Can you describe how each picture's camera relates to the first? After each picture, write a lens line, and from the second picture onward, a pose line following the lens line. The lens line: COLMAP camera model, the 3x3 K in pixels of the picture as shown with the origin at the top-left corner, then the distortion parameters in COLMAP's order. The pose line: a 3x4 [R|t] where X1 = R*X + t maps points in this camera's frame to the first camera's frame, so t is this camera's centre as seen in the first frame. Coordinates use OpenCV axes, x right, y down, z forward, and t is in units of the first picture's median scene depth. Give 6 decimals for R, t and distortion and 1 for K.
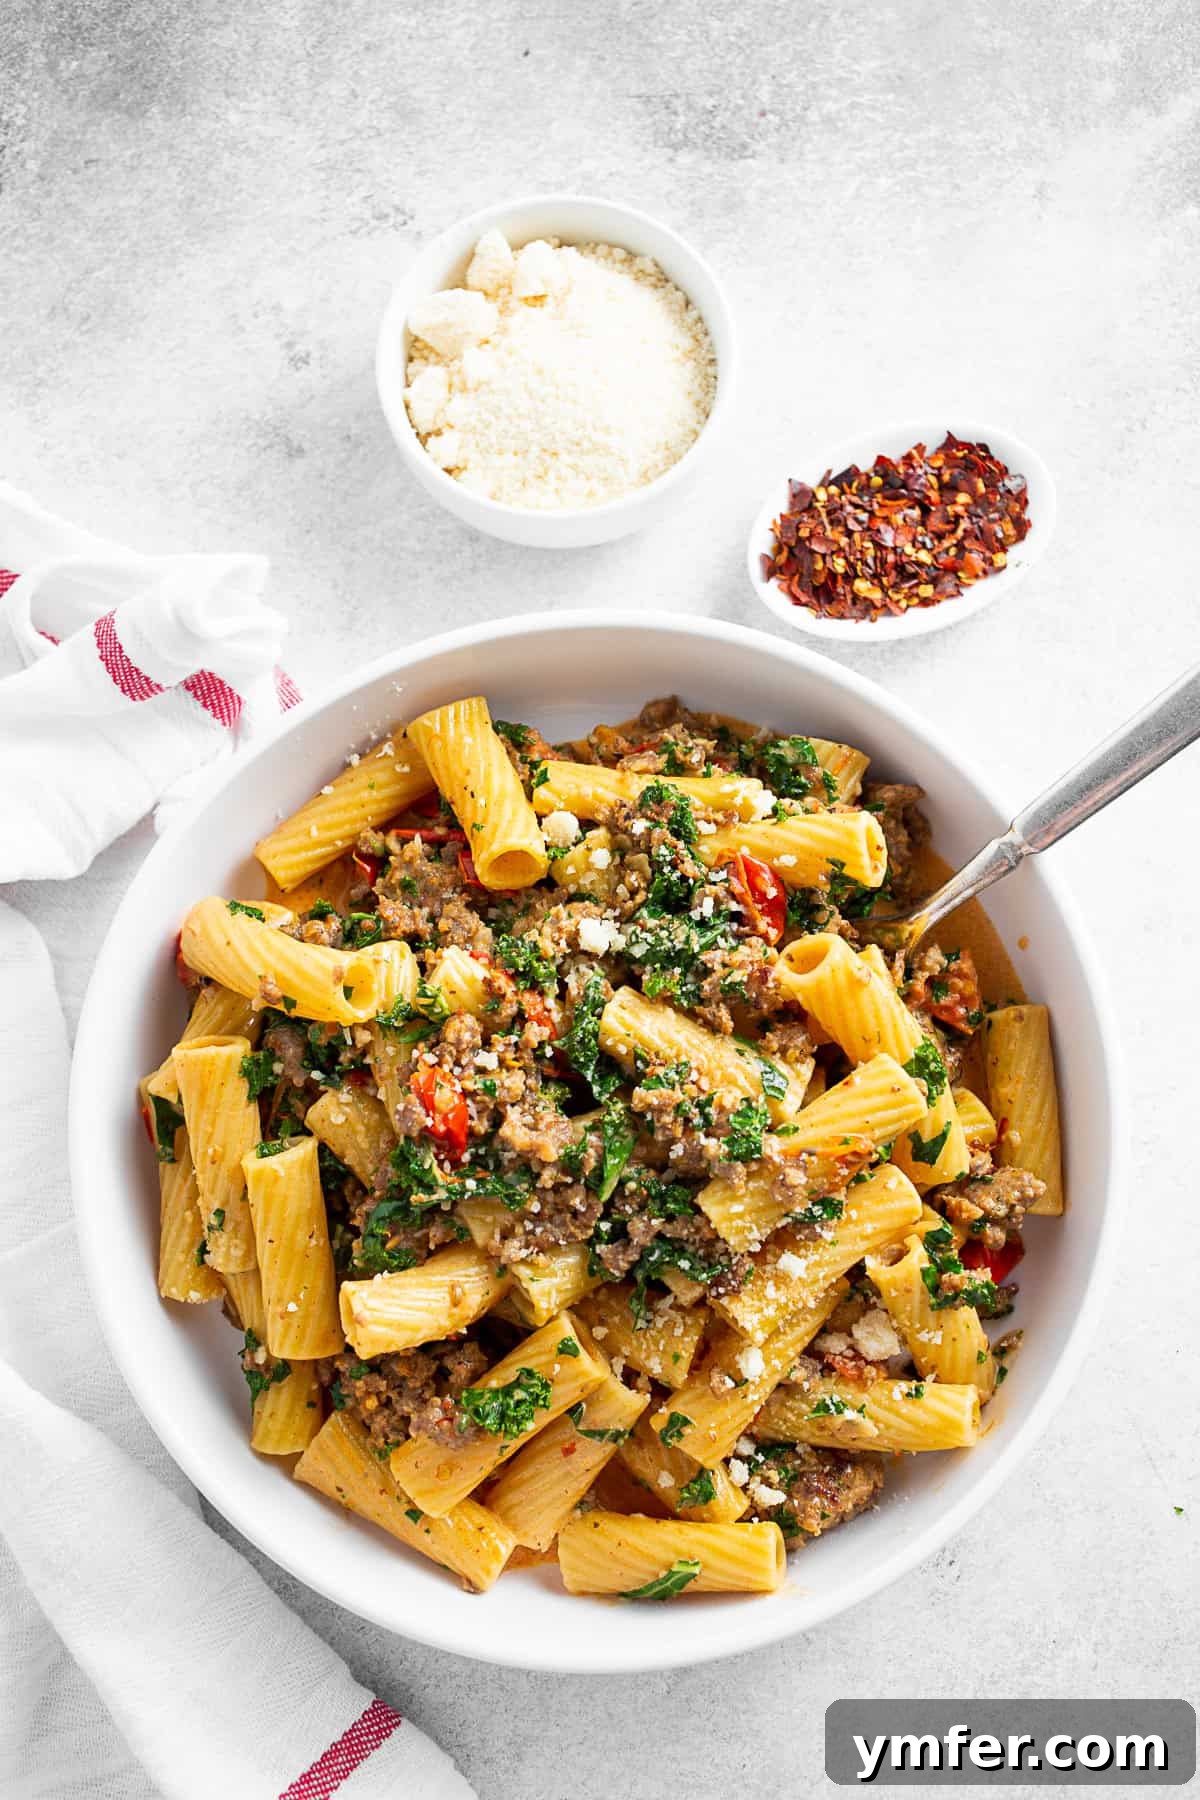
lens RADIAL K [[1920.5, 0, 594.8], [0, 1920.5, 898.3], [0, 0, 1]] dist [-0.101938, 0.113265]
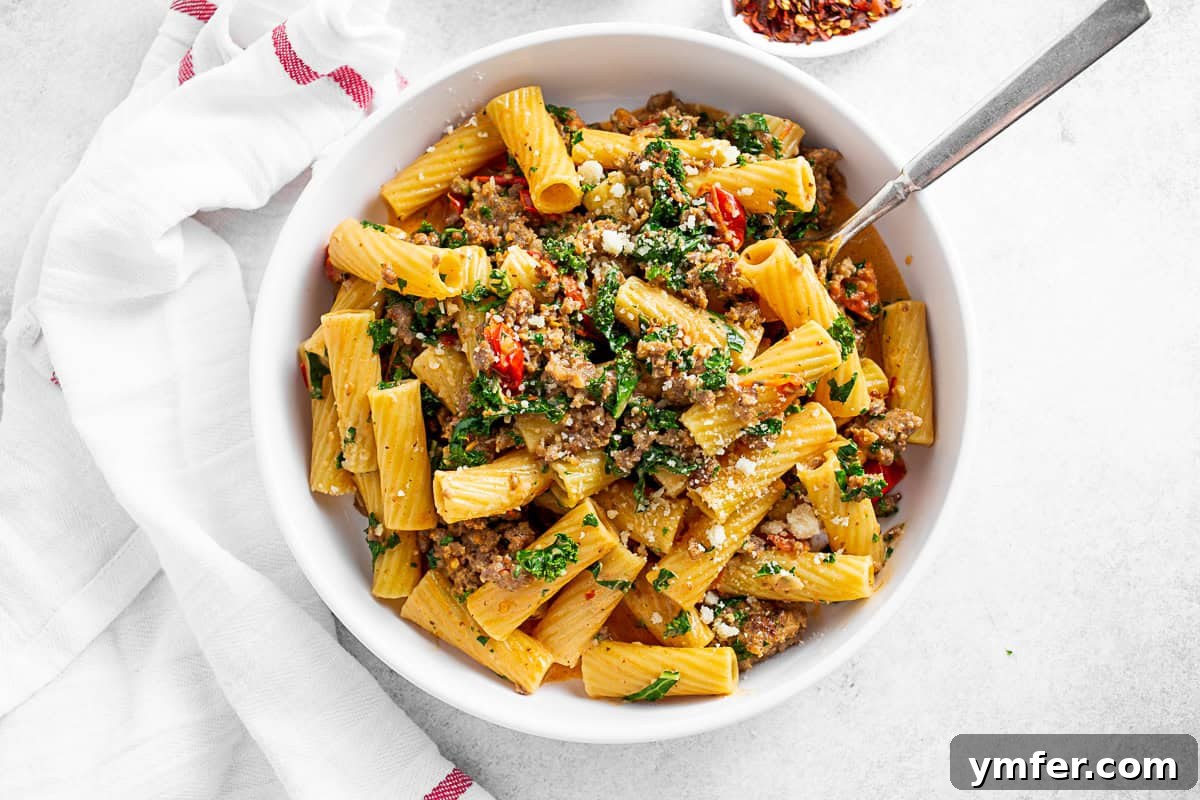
lens RADIAL K [[1280.3, 0, 600.0], [0, 1280.3, 400.0], [0, 0, 1]] dist [-0.101938, 0.113265]
pose [[0.999814, 0.014810, -0.012329, 0.003765], [-0.014417, 0.999404, 0.031369, 0.109245], [0.012787, -0.031185, 0.999432, 0.032295]]
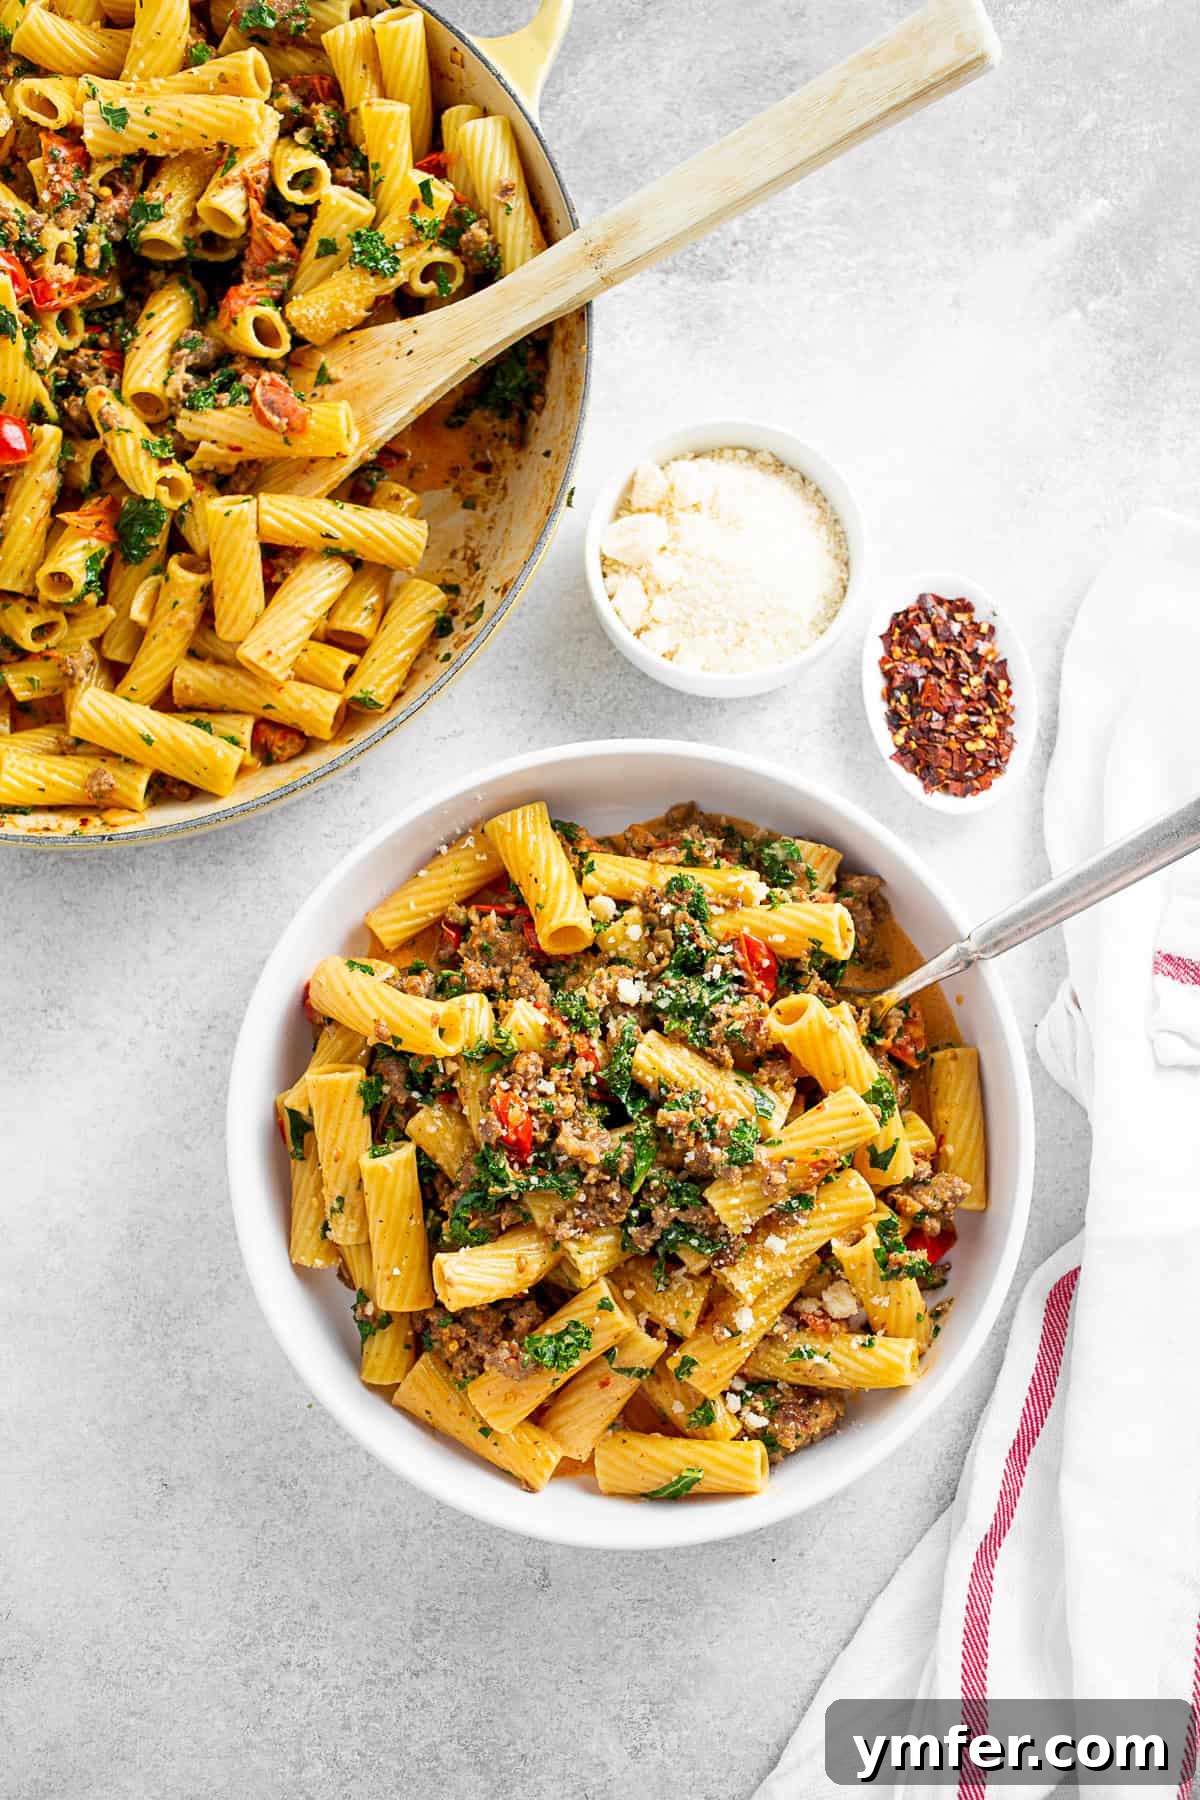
lens RADIAL K [[1858.4, 0, 599.6], [0, 1858.4, 915.1], [0, 0, 1]] dist [-0.091100, 0.094010]
pose [[0.999894, 0.013416, -0.005683, -0.013822], [-0.013370, 0.999879, 0.008012, -0.043004], [0.005789, -0.007935, 0.999952, -0.269665]]
